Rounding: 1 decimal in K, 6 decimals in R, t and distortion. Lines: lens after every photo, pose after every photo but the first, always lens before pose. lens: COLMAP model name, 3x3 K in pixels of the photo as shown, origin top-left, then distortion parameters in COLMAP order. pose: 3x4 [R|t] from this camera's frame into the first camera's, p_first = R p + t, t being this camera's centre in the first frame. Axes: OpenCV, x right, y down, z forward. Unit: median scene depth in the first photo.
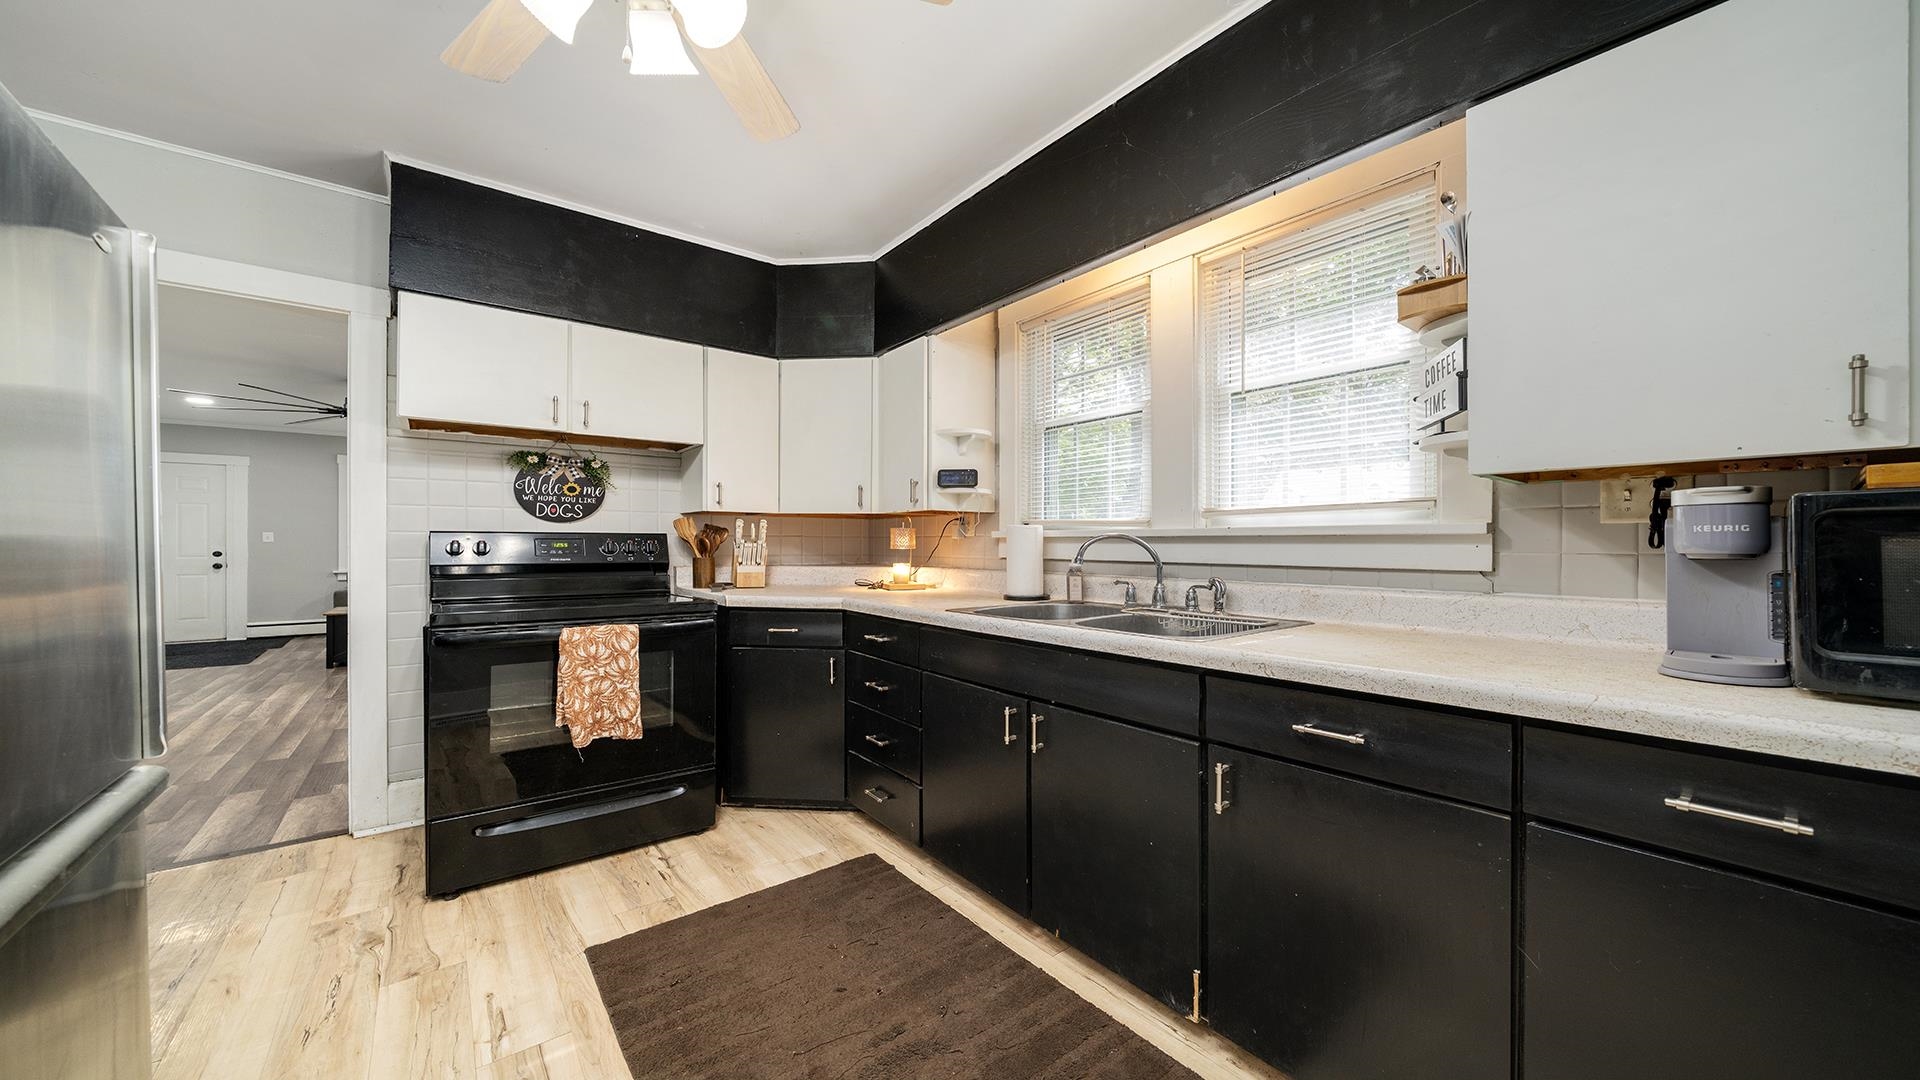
lens RADIAL K [[672.7, 0, 976.3], [0, 672.7, 545.3], [0, 0, 1]] dist [-0.008812, 0.000230]
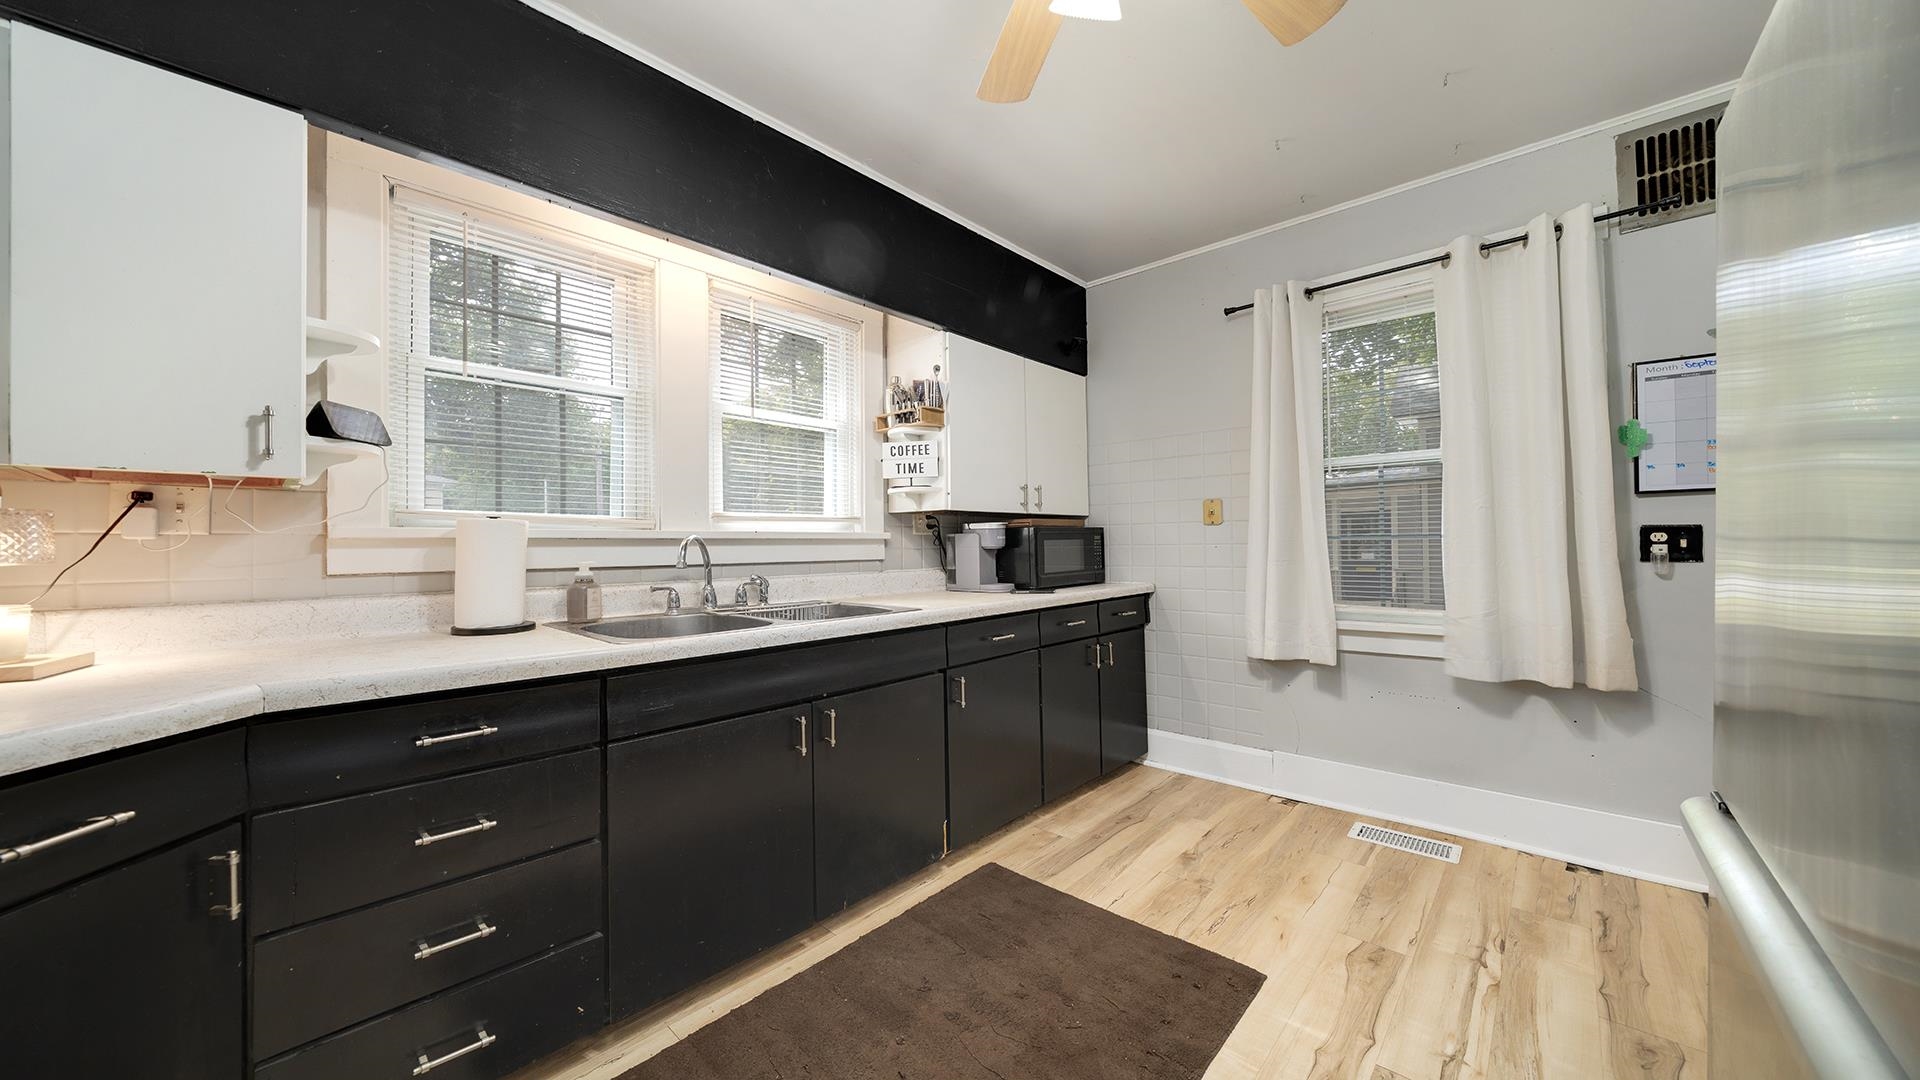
lens RADIAL K [[672.7, 0, 946.3], [0, 672.7, 534.0], [0, 0, 1]] dist [-0.008812, 0.000230]
pose [[-0.136938, 0.011929, 0.990508, -0.731913], [0.009250, 0.999899, -0.010763, -0.005704], [-0.990536, 0.007688, -0.137034, 0.731565]]
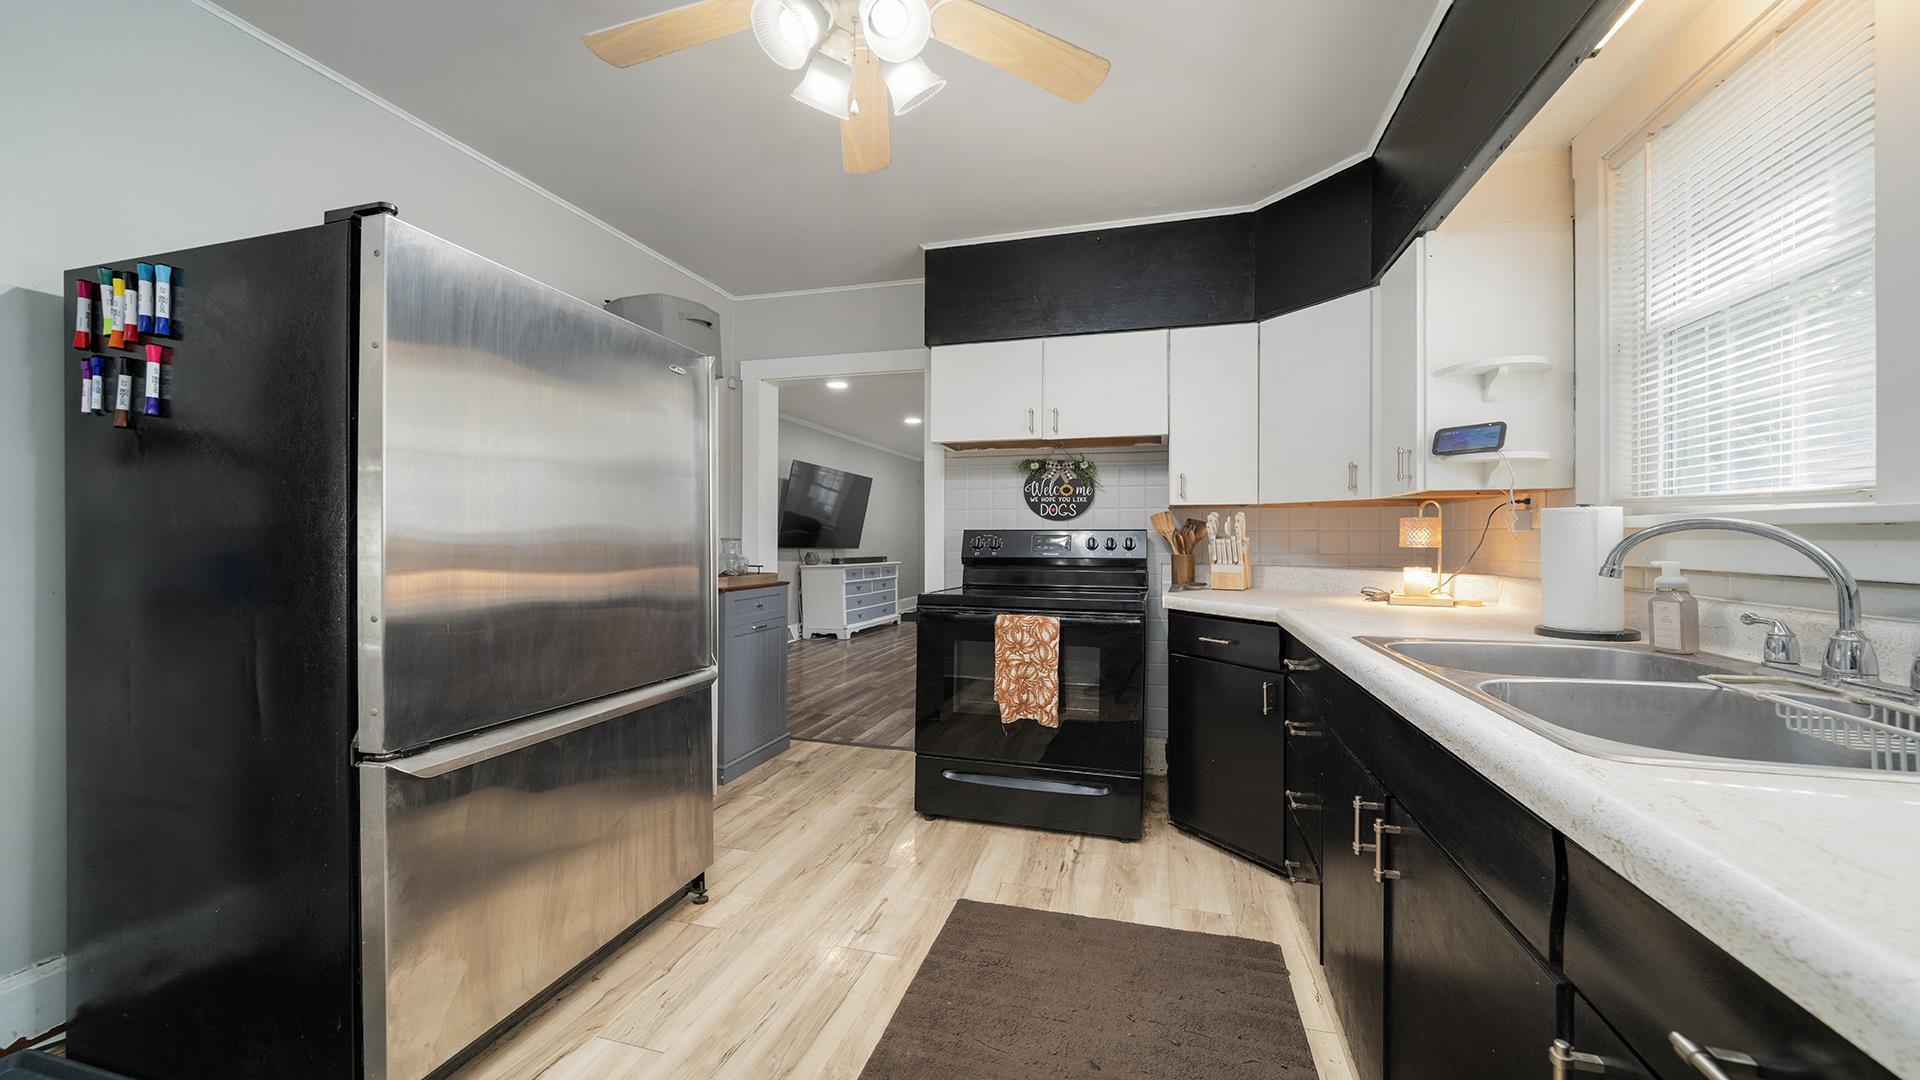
lens RADIAL K [[707.9, 0, 962.3], [0, 707.9, 544.7], [0, 0, 1]] dist [-0.008069, -0.000404]
pose [[0.568078, 0.005018, -0.822959, 0.299179], [-0.002729, 0.999987, 0.004213, 0.001288], [0.822970, -0.000147, 0.568085, 0.246875]]
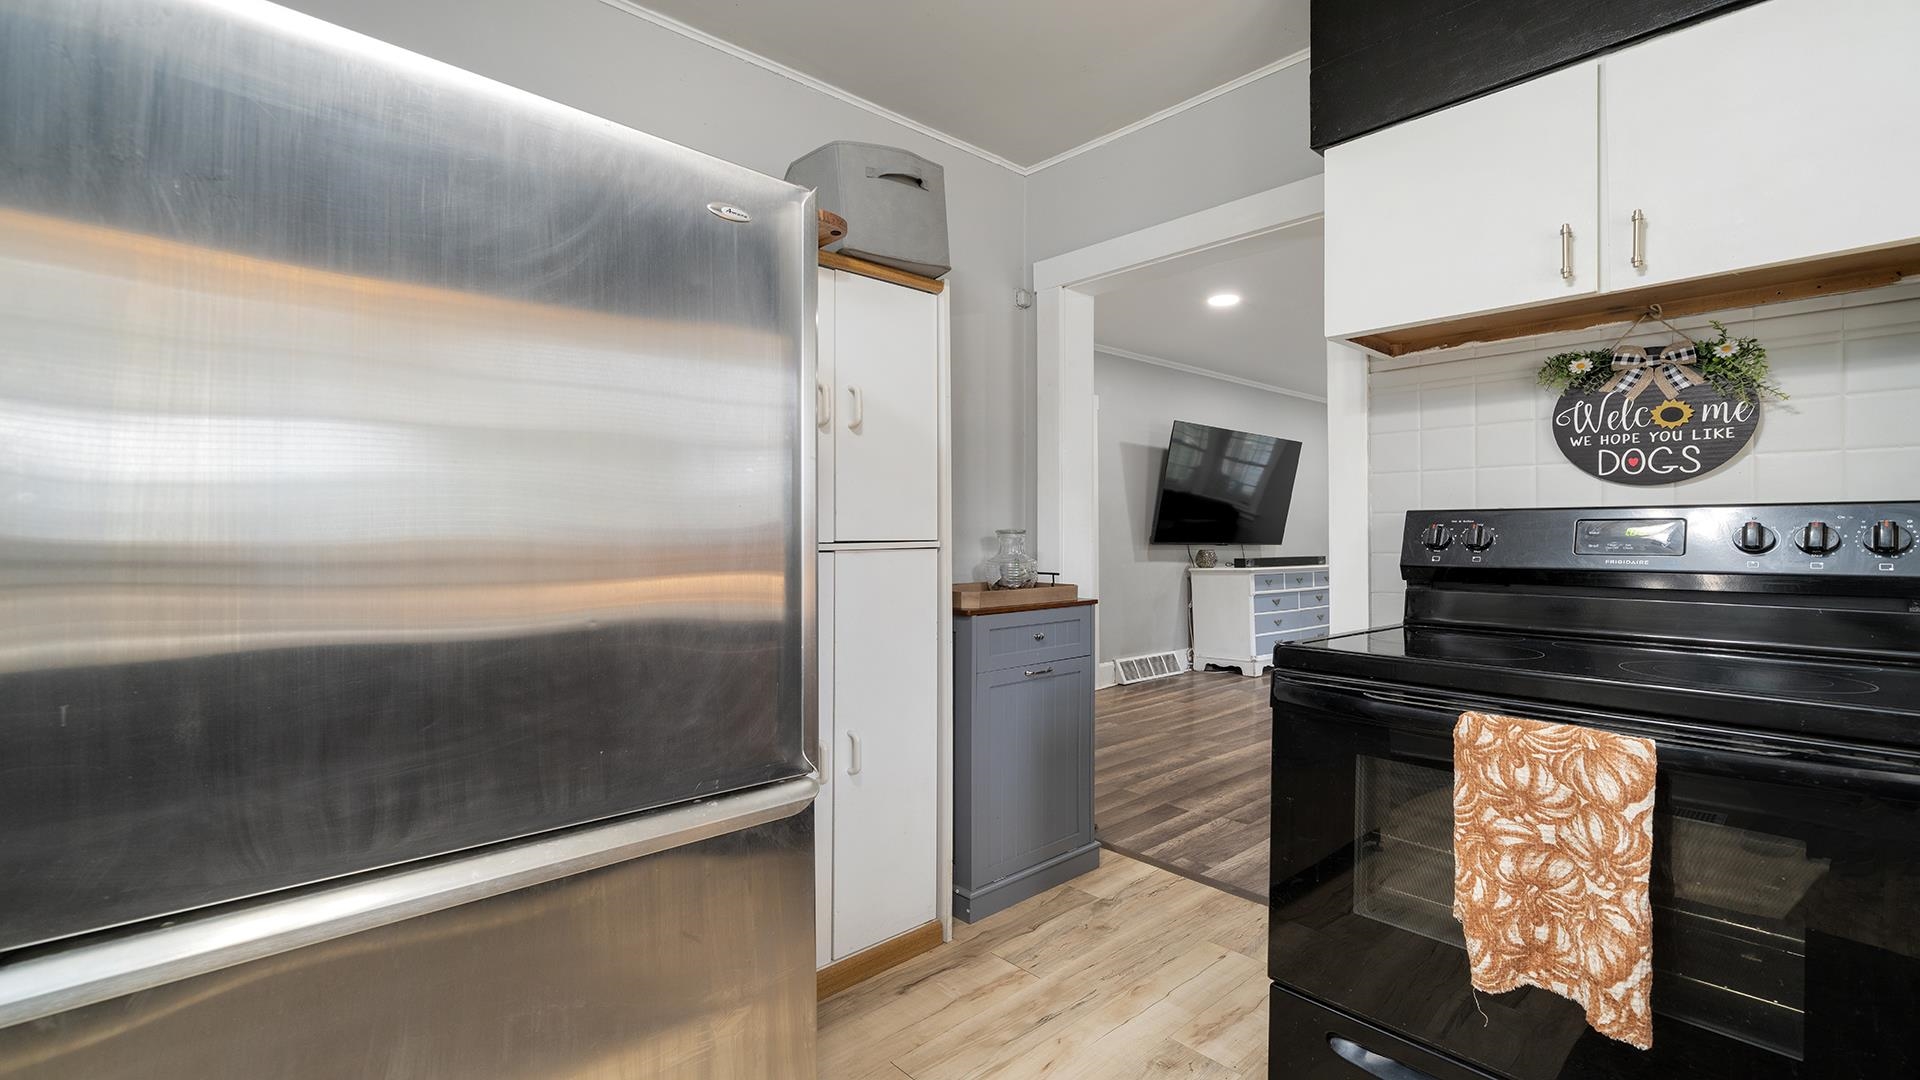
lens RADIAL K [[833.3, 0, 967.2], [0, 833.3, 532.5], [0, 0, 1]] dist [-0.004193, -0.000549]
pose [[0.053286, -0.002395, -0.998576, -0.054836], [0.001427, 0.999996, -0.002322, 0.000604], [0.998578, -0.001302, 0.053289, 0.568003]]
